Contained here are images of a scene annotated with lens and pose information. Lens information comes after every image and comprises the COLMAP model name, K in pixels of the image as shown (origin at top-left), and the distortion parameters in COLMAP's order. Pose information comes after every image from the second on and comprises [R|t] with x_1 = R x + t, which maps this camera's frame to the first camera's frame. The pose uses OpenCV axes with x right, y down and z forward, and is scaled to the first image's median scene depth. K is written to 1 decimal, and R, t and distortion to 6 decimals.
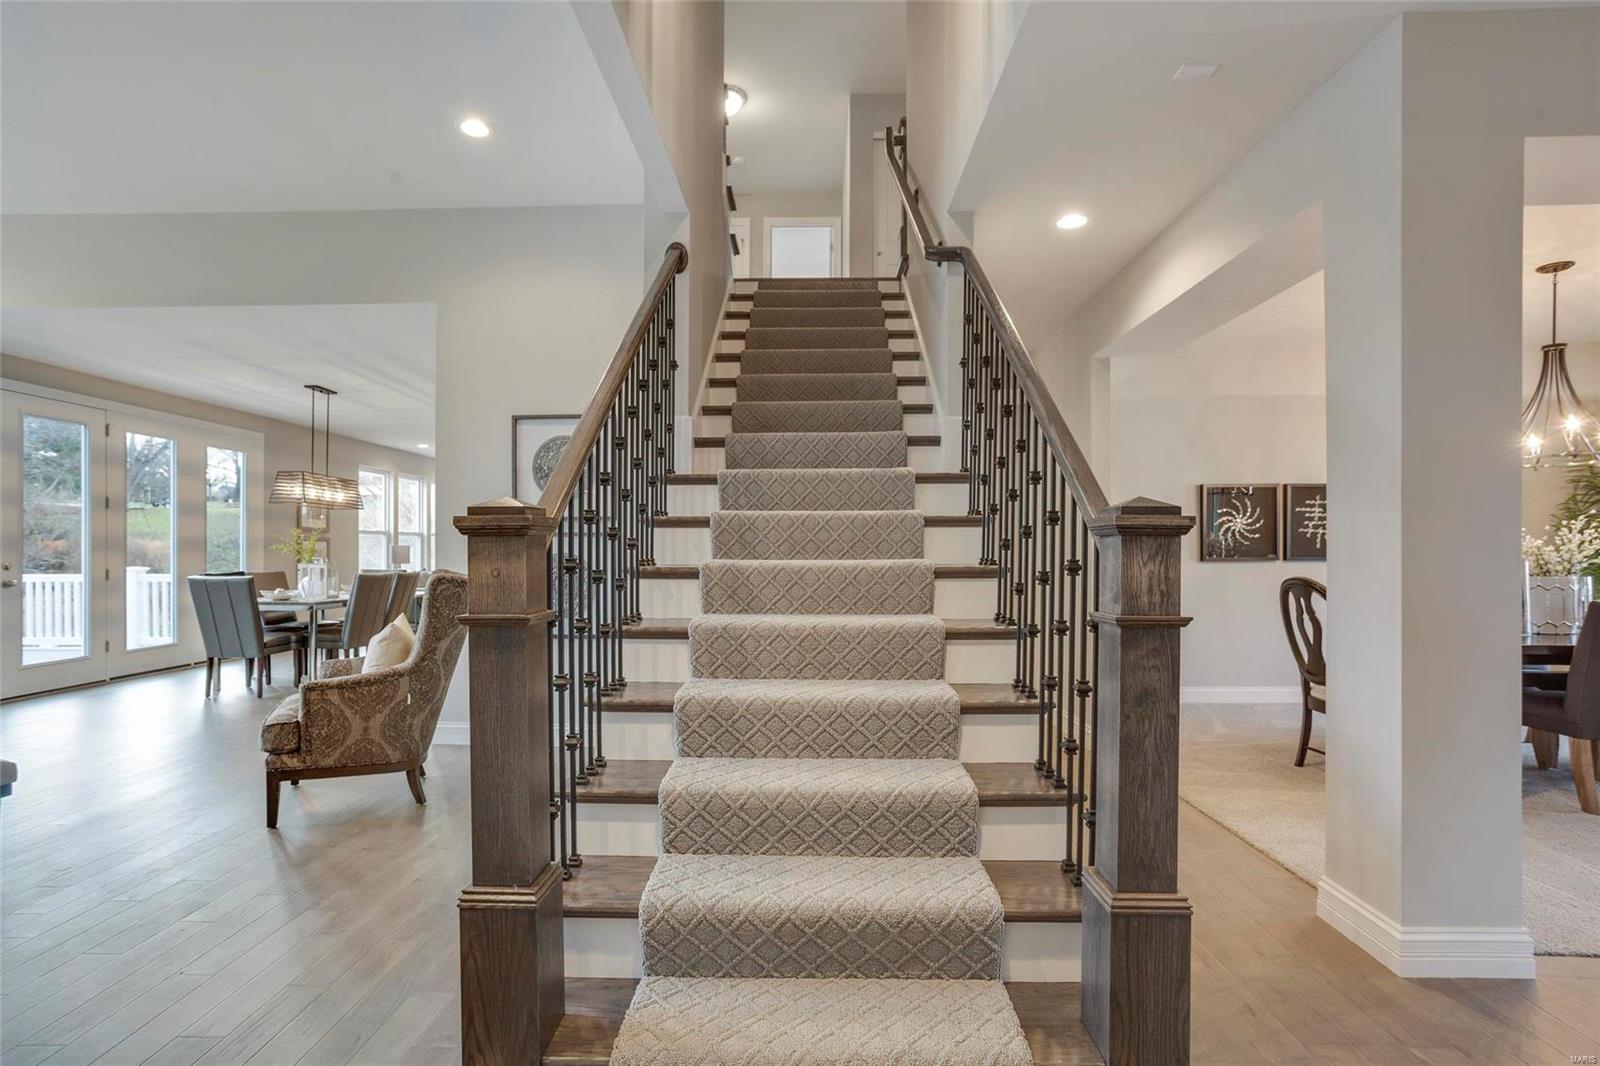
lens RADIAL K [[792.3, 0, 798.2], [0, 792.3, 550.6], [0, 0, 1]] dist [-0.056648, 0.038039]
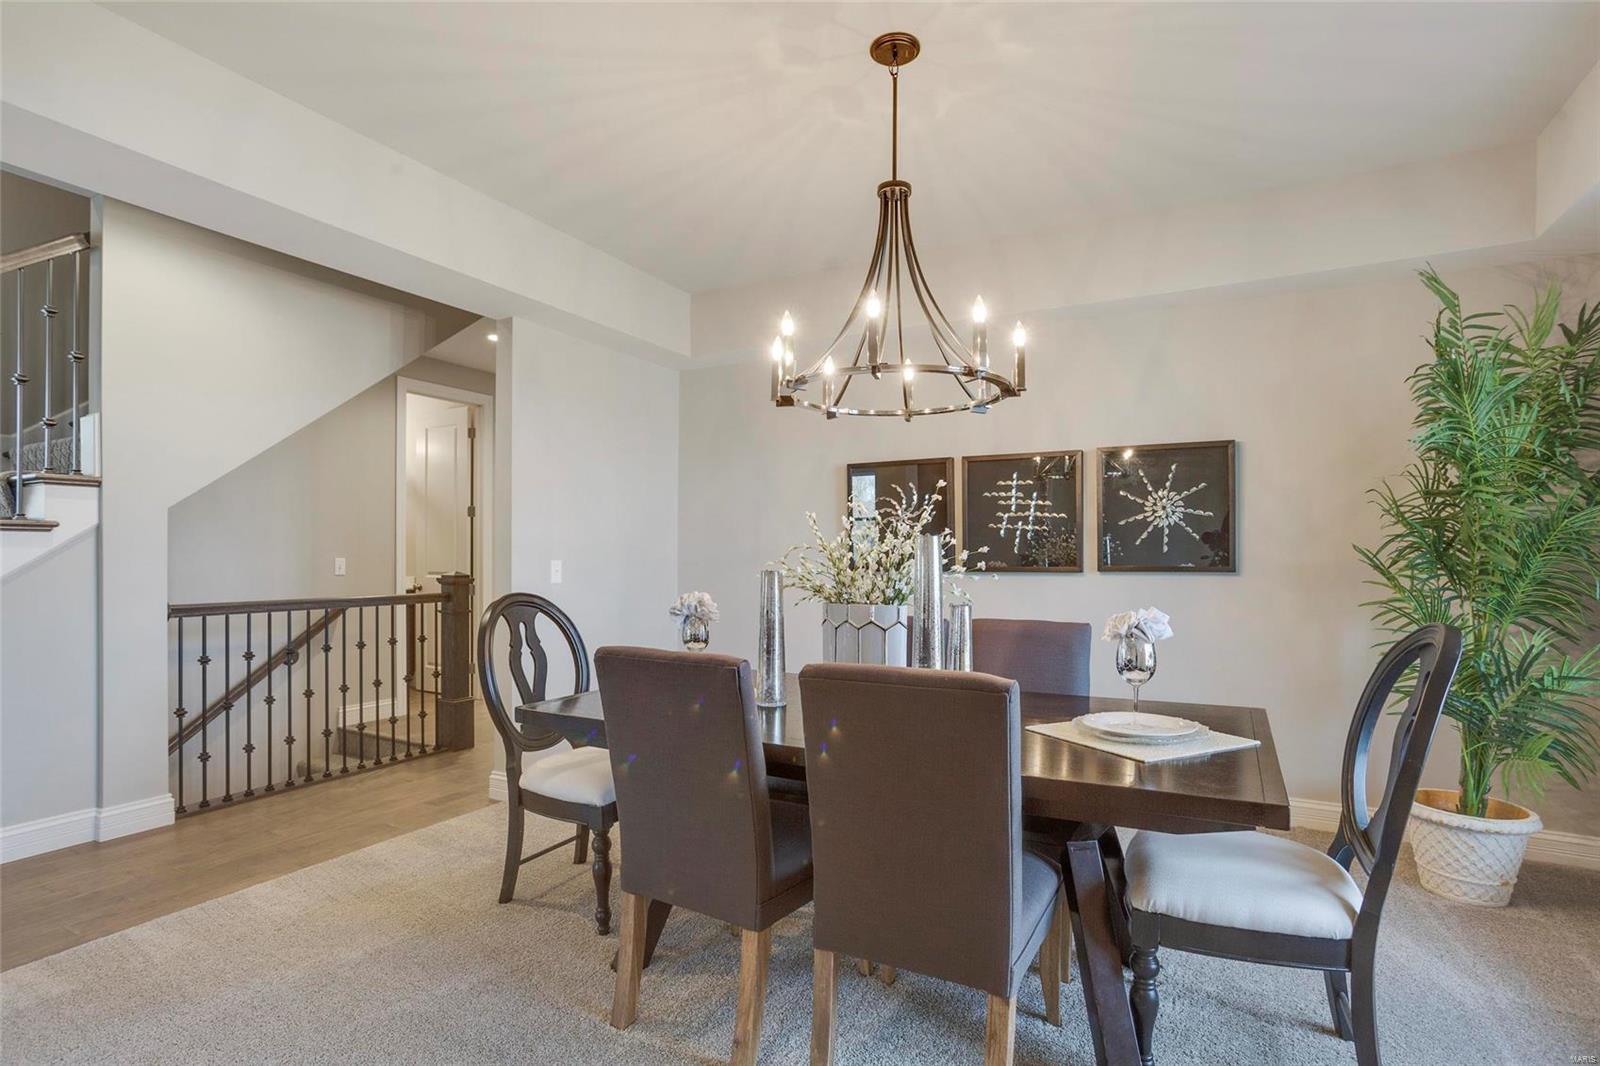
lens RADIAL K [[792.3, 0, 798.2], [0, 792.3, 550.6], [0, 0, 1]] dist [-0.056648, 0.038039]
pose [[0.889715, -0.001200, -0.456516, 0.806696], [-0.002216, 0.999973, -0.006949, 0.000128], [0.456512, 0.007194, 0.889688, 0.322817]]
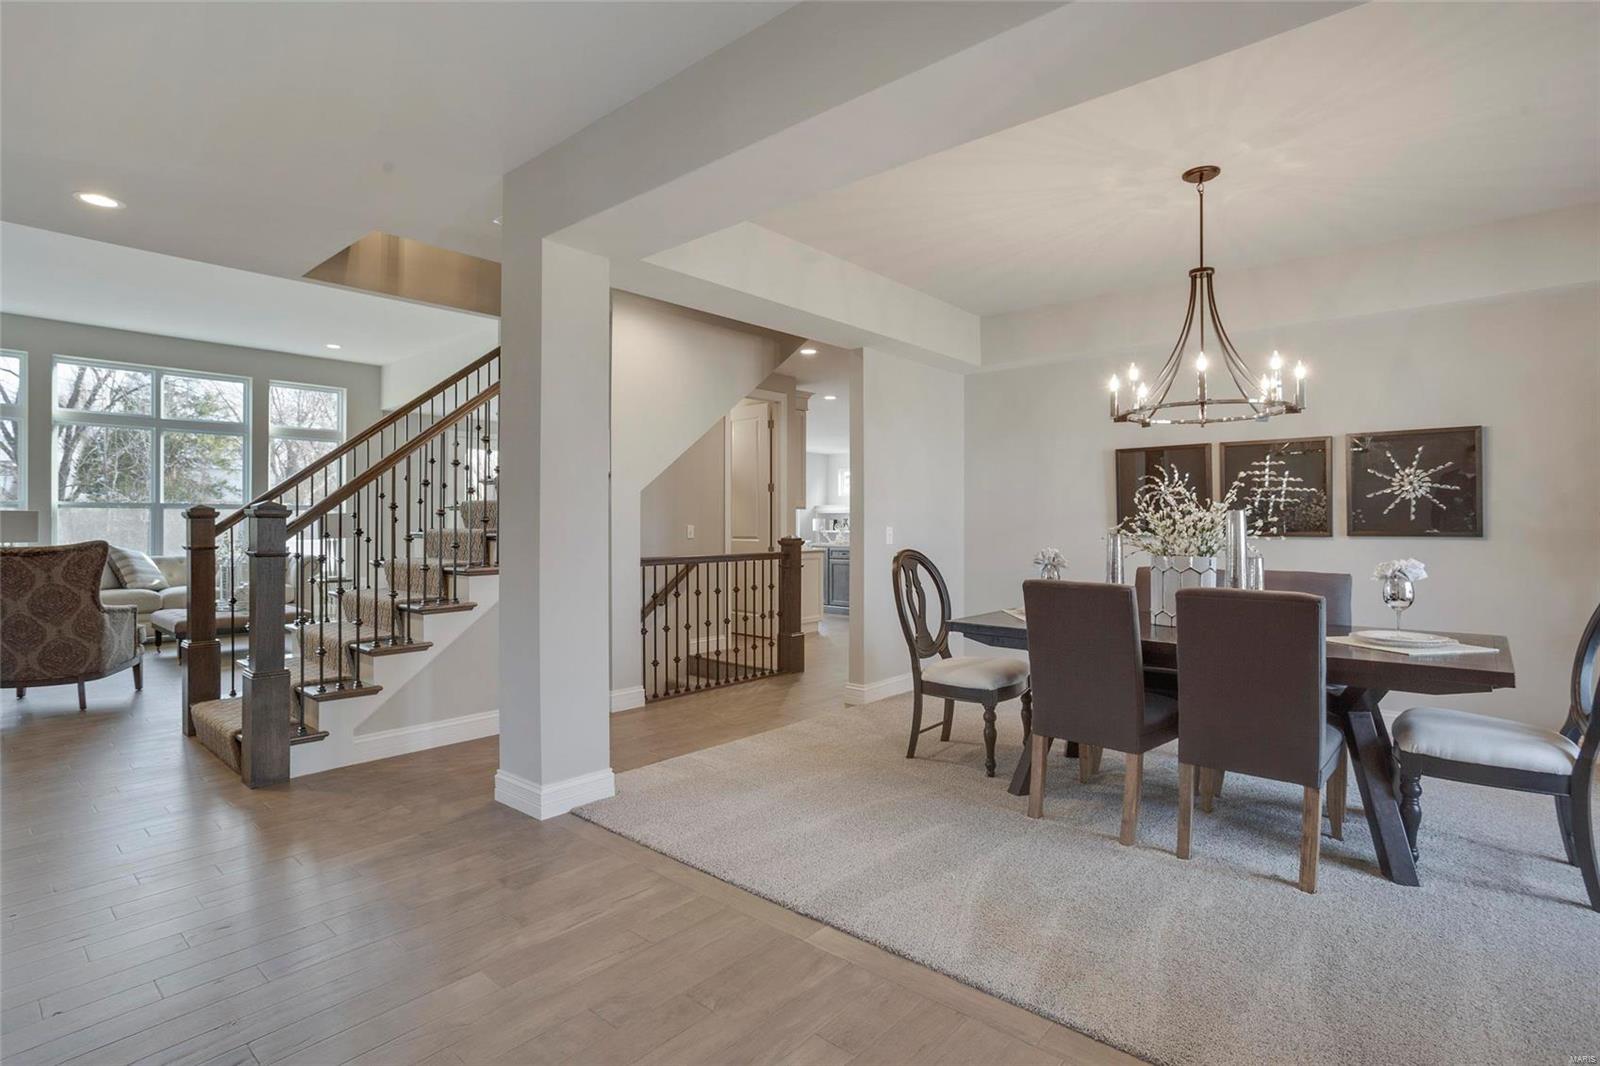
lens RADIAL K [[778.6, 0, 798.0], [0, 778.6, 515.2], [0, 0, 1]] dist [-0.037065, 0.025632]
pose [[0.765970, -0.005355, -0.642855, 0.804167], [-0.001105, 0.999953, -0.009646, -0.000532], [0.642876, 0.008099, 0.765928, 0.082079]]
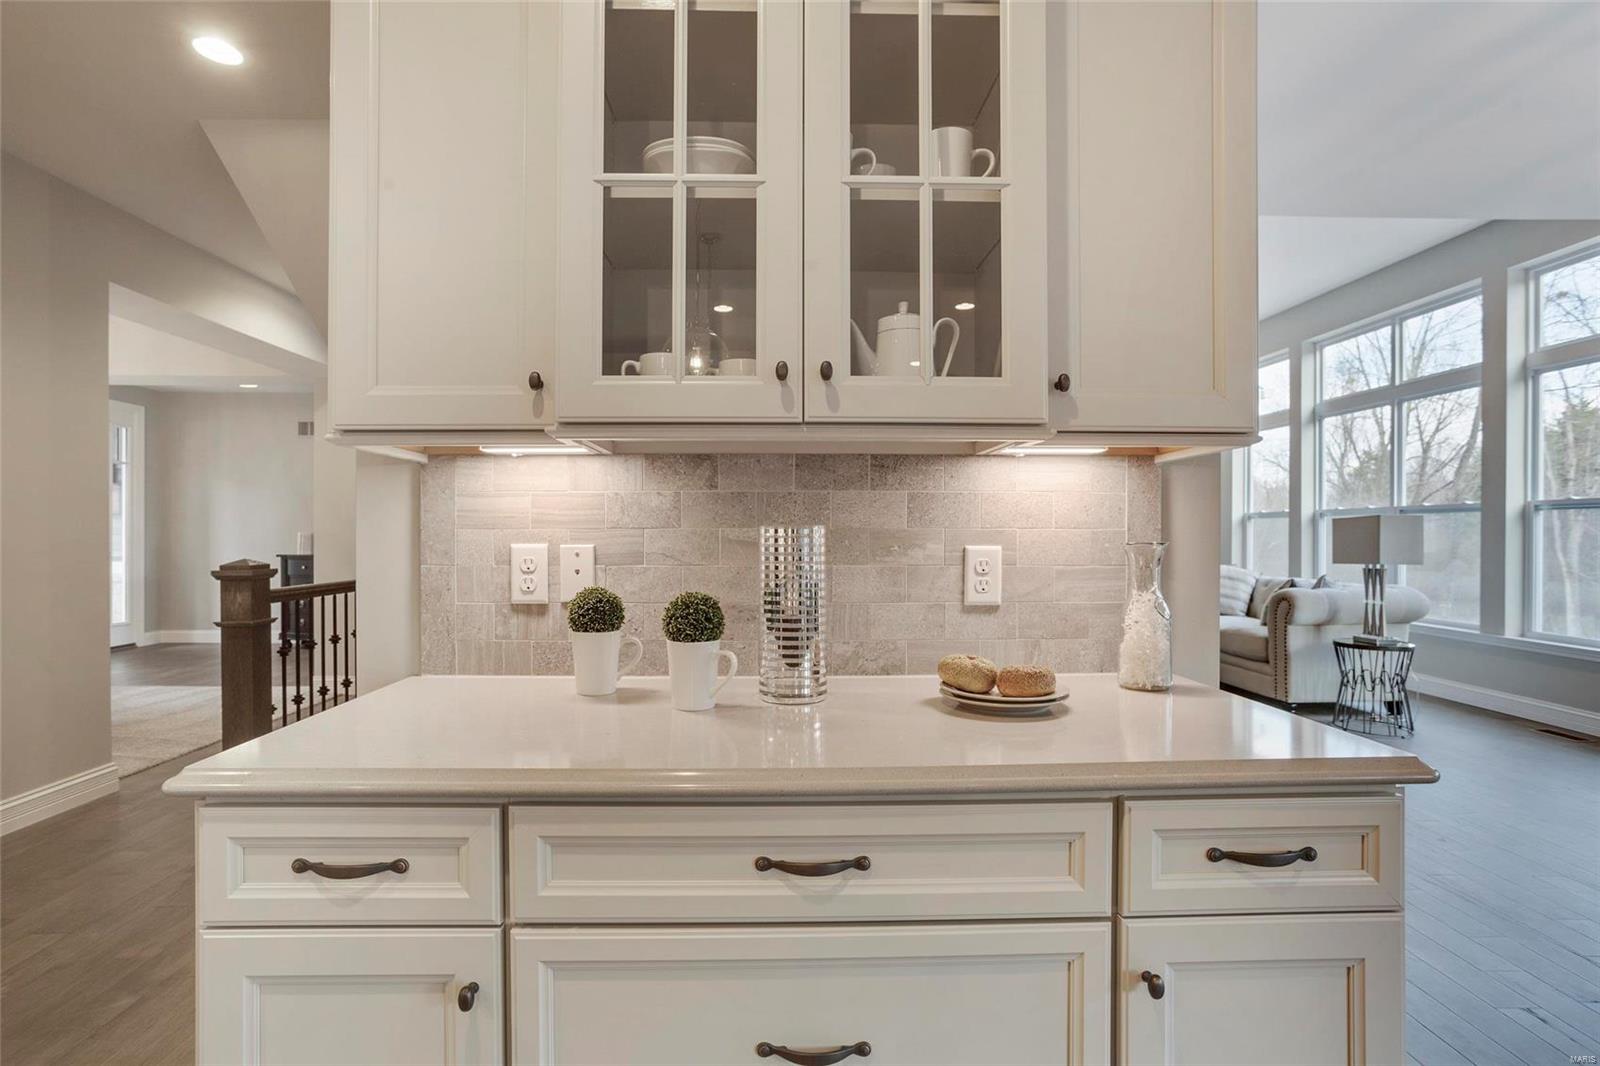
lens RADIAL K [[783.8, 0, 784.3], [0, 783.8, 540.1], [0, 0, 1]] dist [-0.060171, 0.036777]
pose [[-0.998718, -0.001630, -0.050584, -0.188549], [-0.002054, 0.999963, 0.008328, 0.000136], [0.050569, 0.008421, -0.998685, 1.348768]]
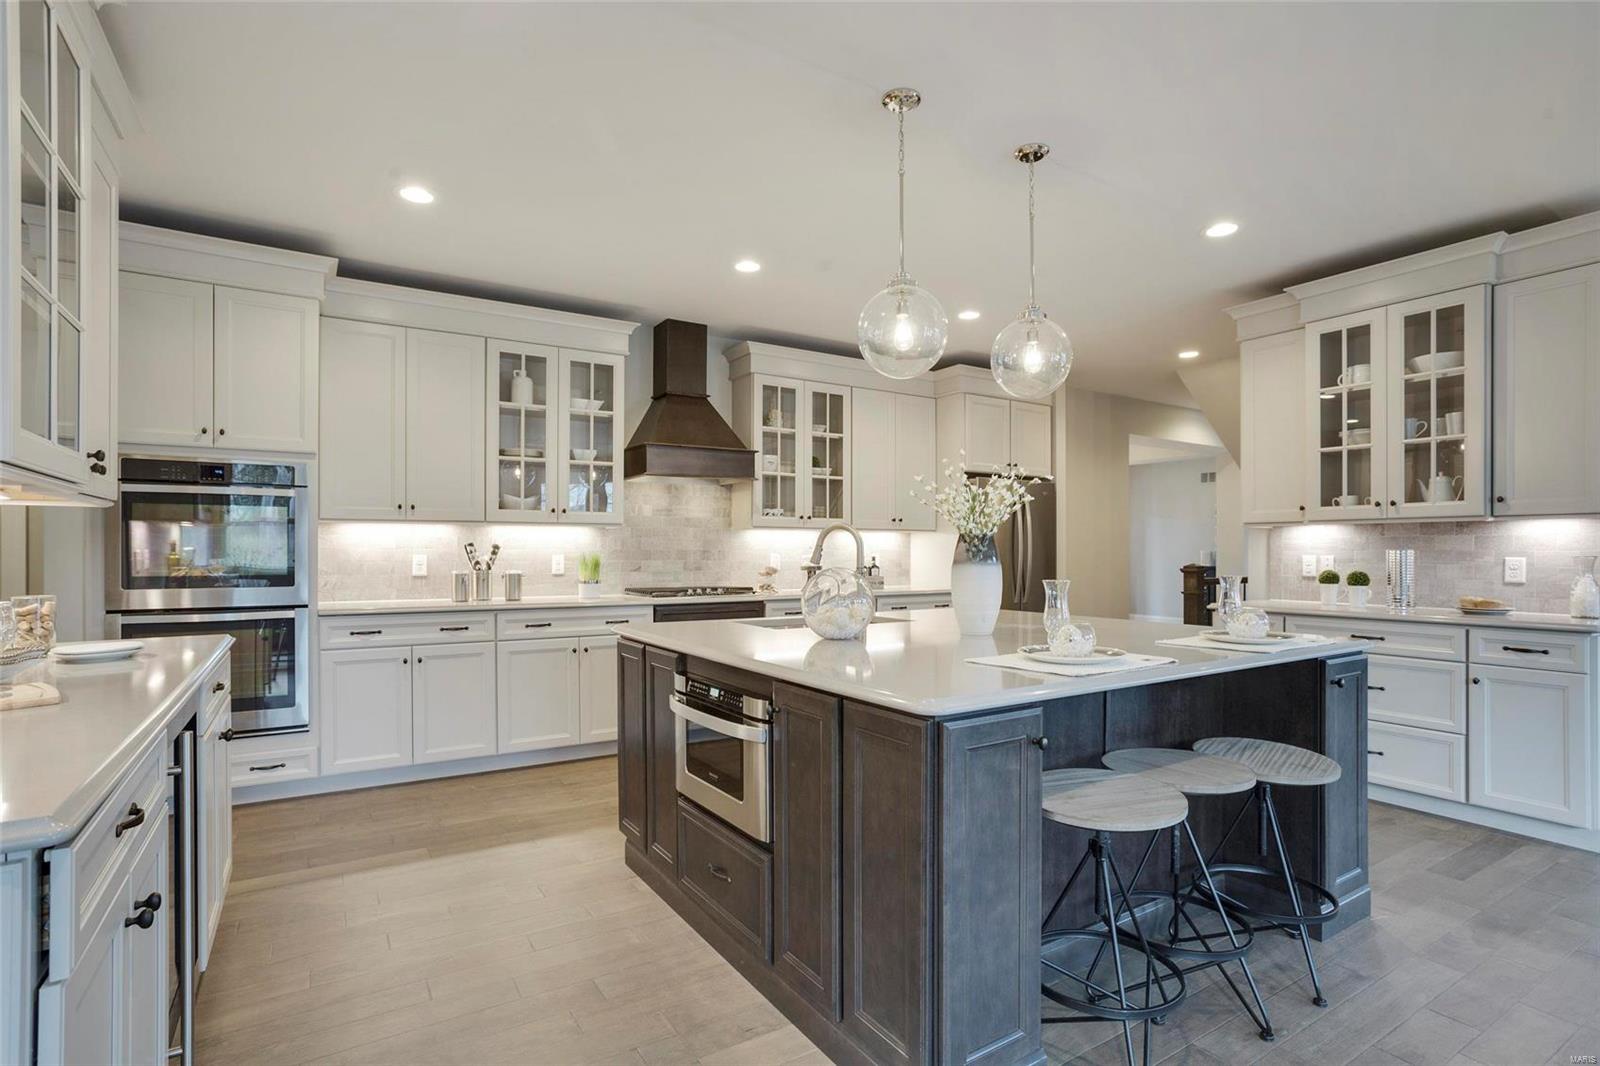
lens RADIAL K [[783.8, 0, 784.3], [0, 783.8, 540.1], [0, 0, 1]] dist [-0.060171, 0.036777]
pose [[-0.547208, 0.008424, 0.836954, -0.436959], [-0.002165, 0.999932, -0.011480, -0.001576], [-0.836994, -0.008094, -0.547153, 1.866644]]
